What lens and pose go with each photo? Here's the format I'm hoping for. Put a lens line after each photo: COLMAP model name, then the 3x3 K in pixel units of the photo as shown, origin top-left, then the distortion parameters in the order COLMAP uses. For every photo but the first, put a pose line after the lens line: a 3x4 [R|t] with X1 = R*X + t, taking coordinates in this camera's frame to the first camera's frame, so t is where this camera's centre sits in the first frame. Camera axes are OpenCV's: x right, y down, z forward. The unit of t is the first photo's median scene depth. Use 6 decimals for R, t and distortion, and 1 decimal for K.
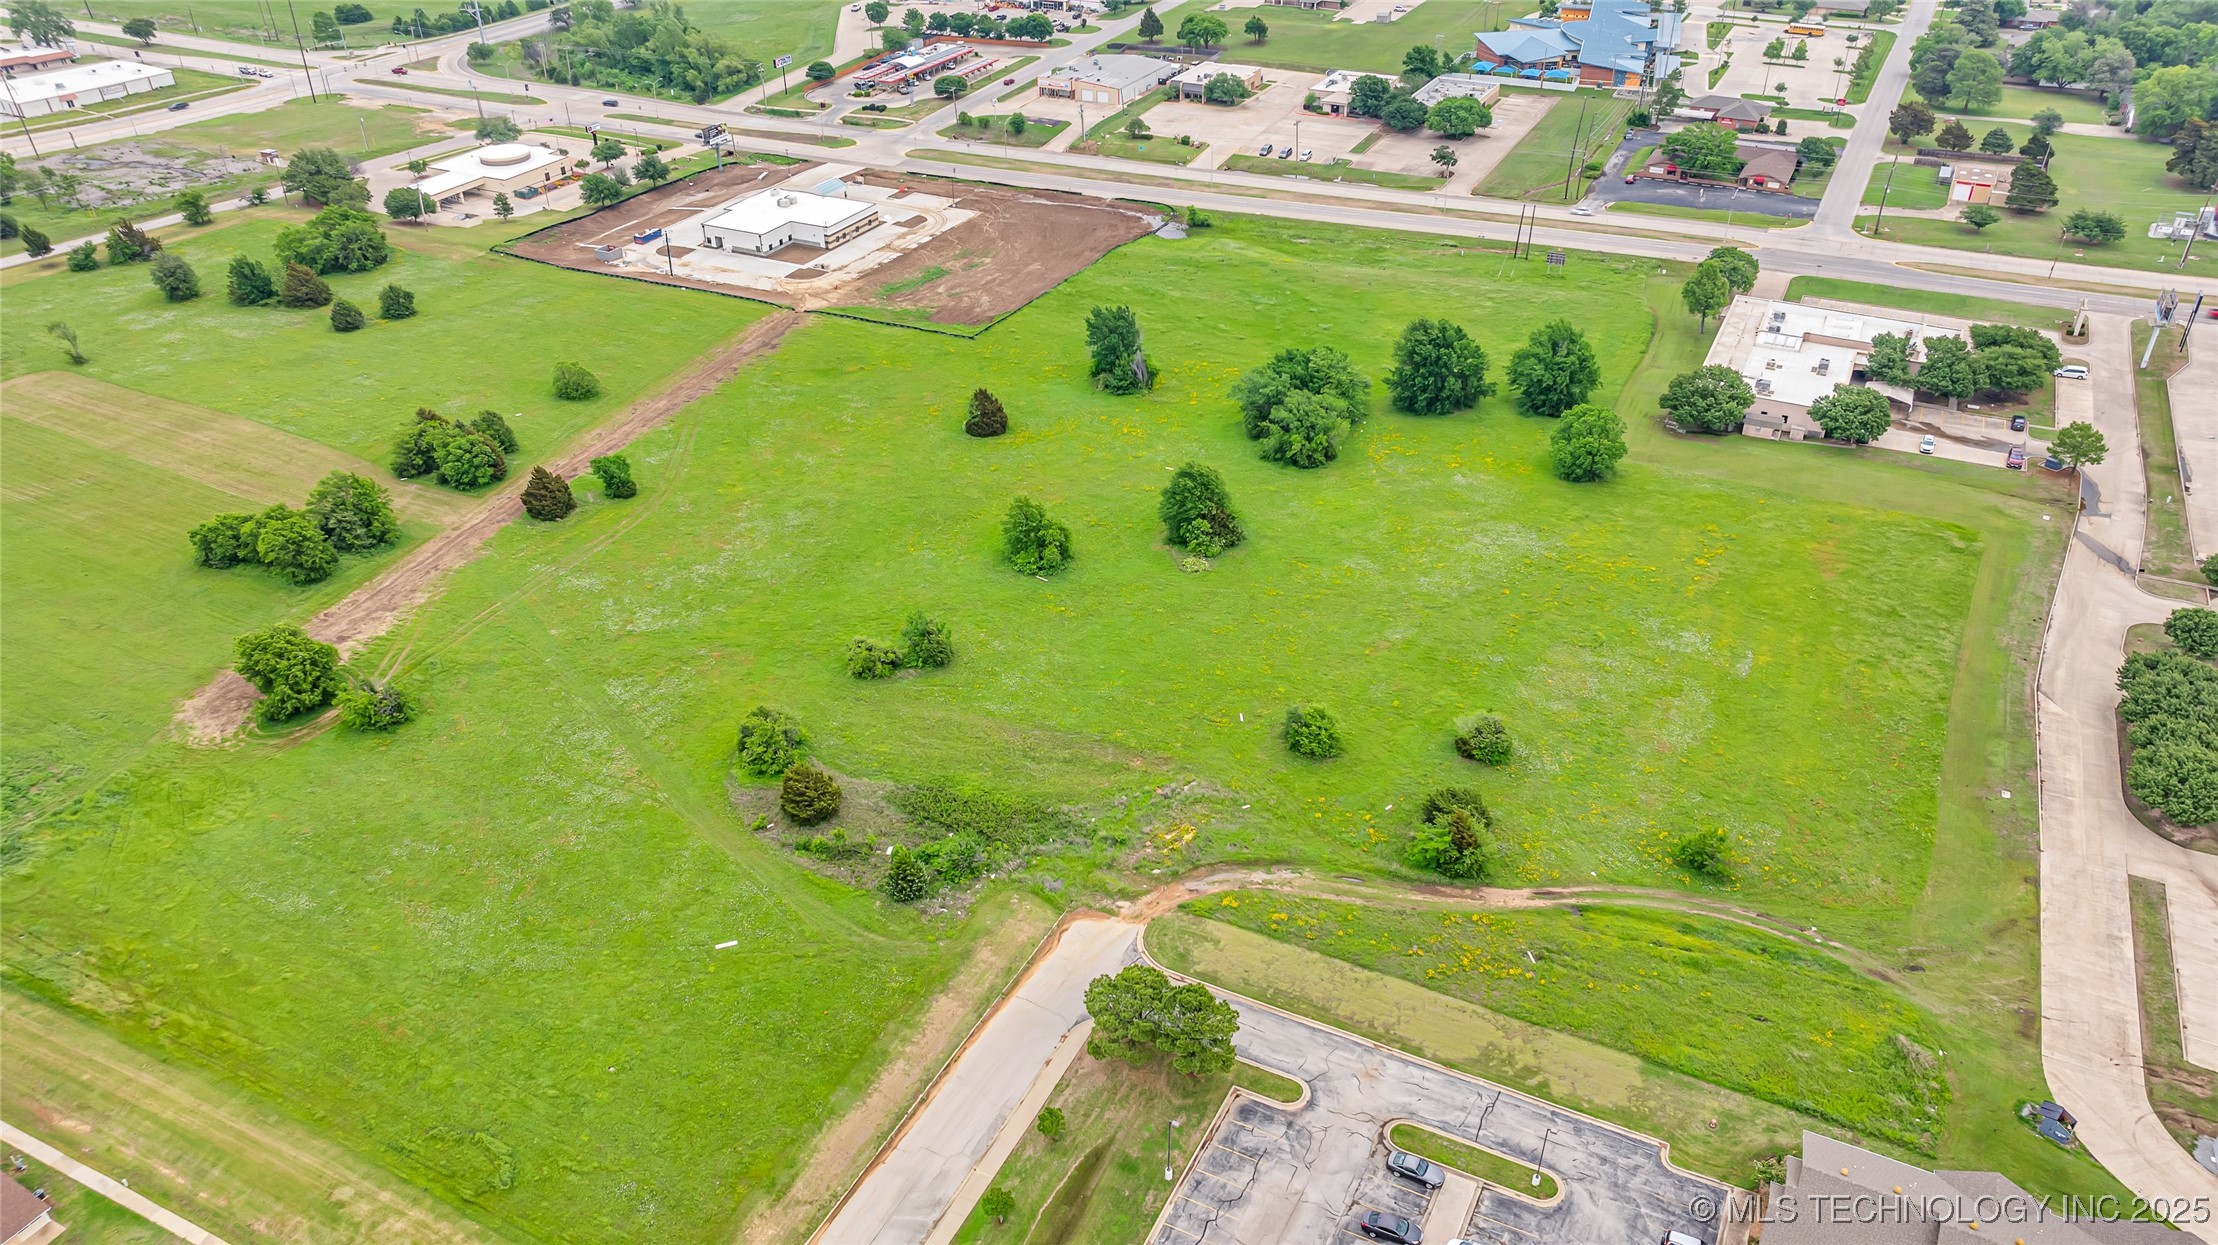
lens RADIAL K [[1569.0, 0, 1128.0], [0, 1569.0, 613.0], [0, 0, 1]] dist [-0.038147, 0.046264]
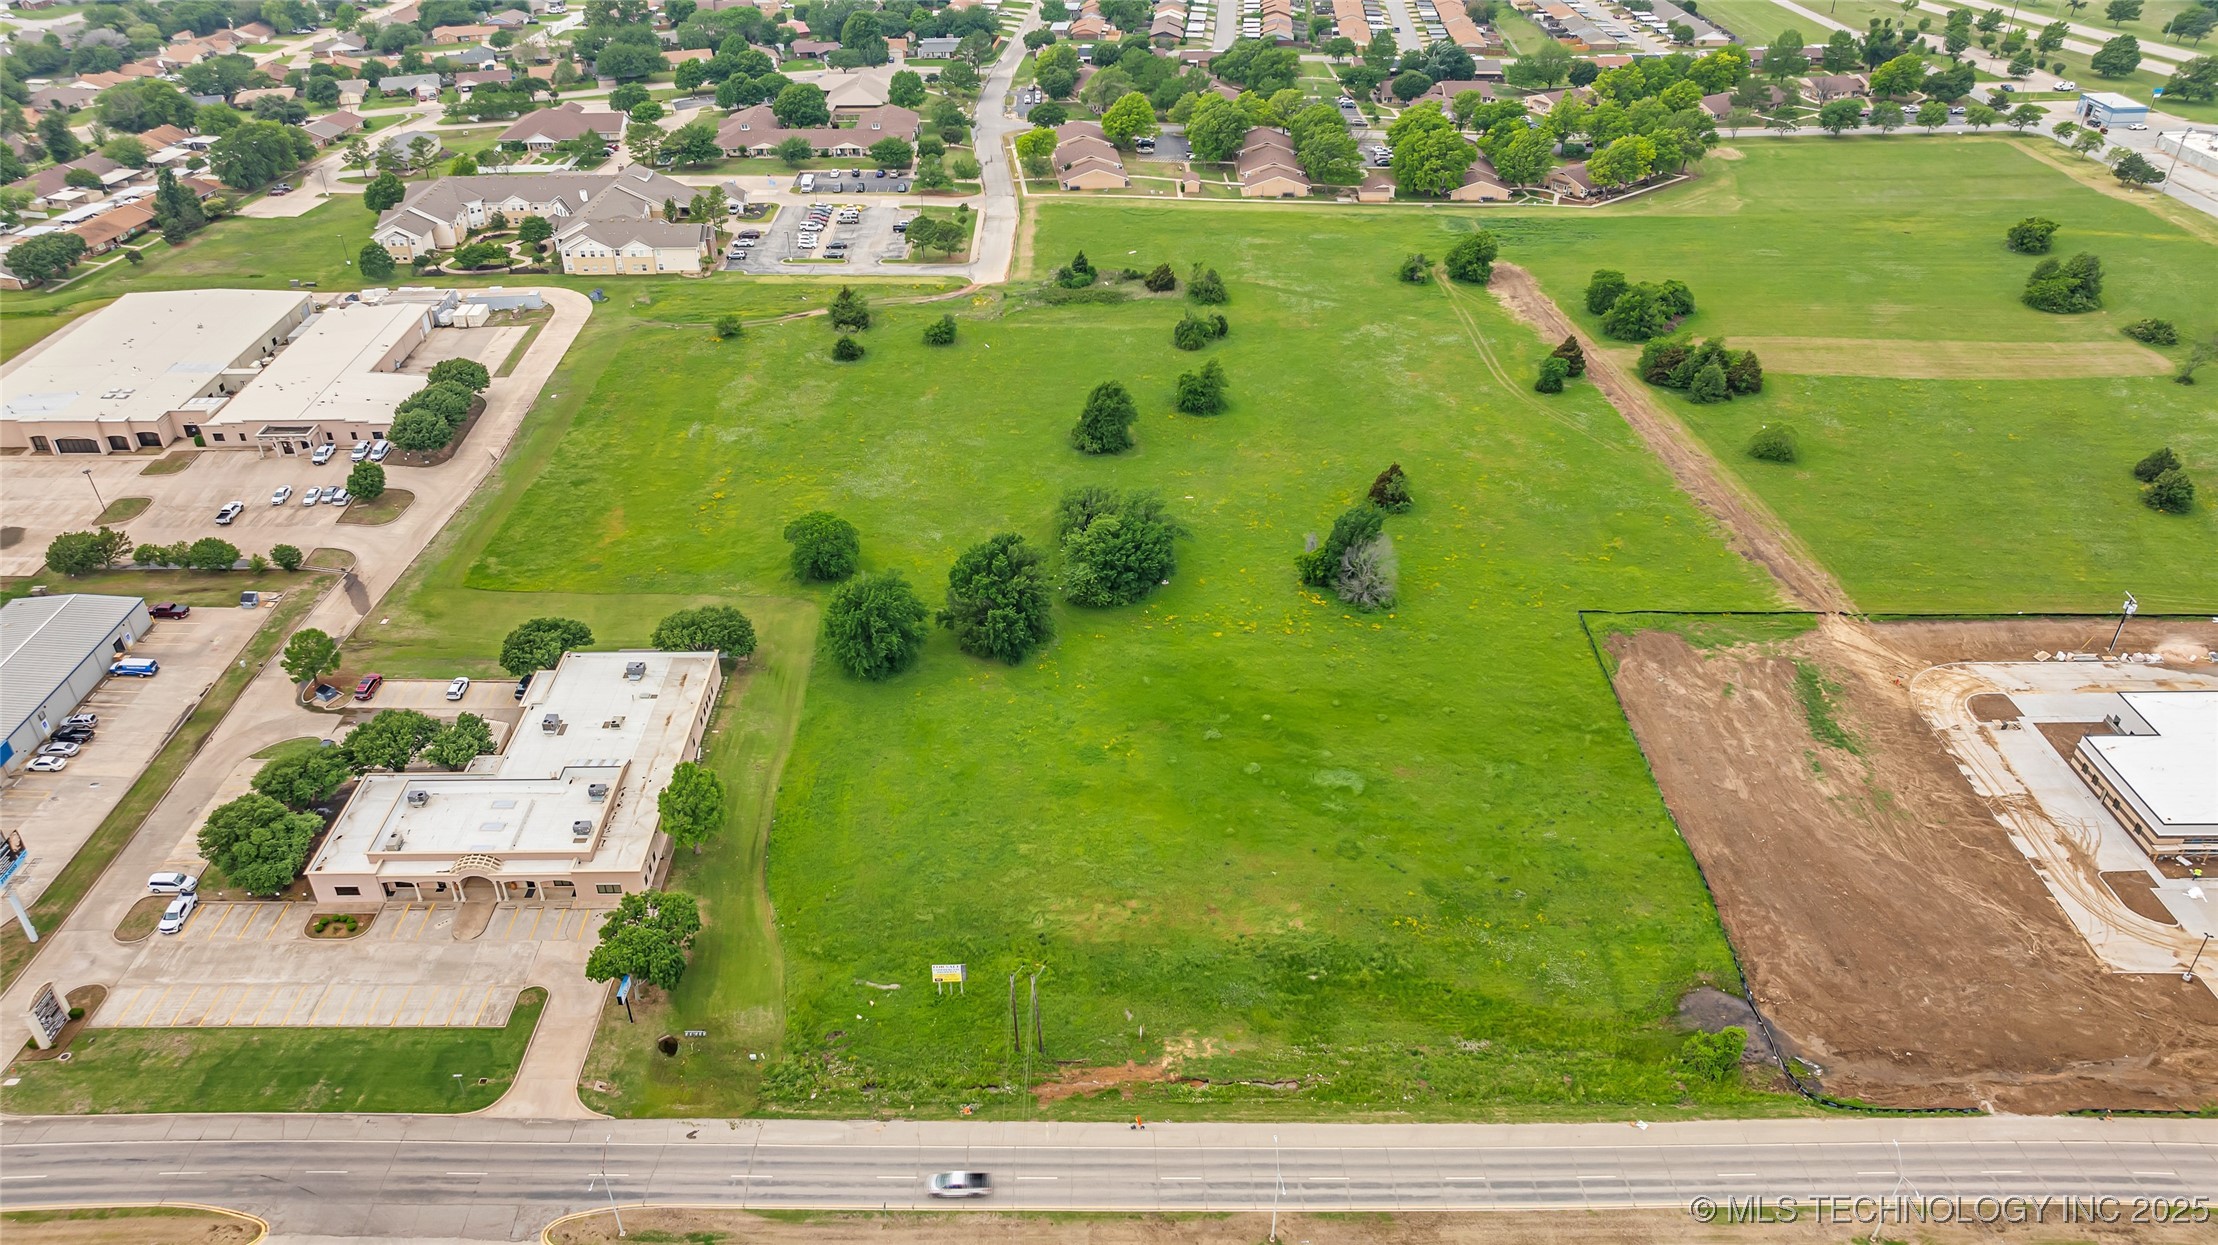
lens RADIAL K [[1572.5, 0, 1109.0], [0, 1572.5, 622.5], [0, 0, 1]] dist [-0.041445, 0.057429]
pose [[-0.888187, 0.258021, -0.380197, 0.399785], [-0.235344, 0.455208, 0.858719, -0.760938], [0.394636, 0.852180, -0.343586, 1.107744]]
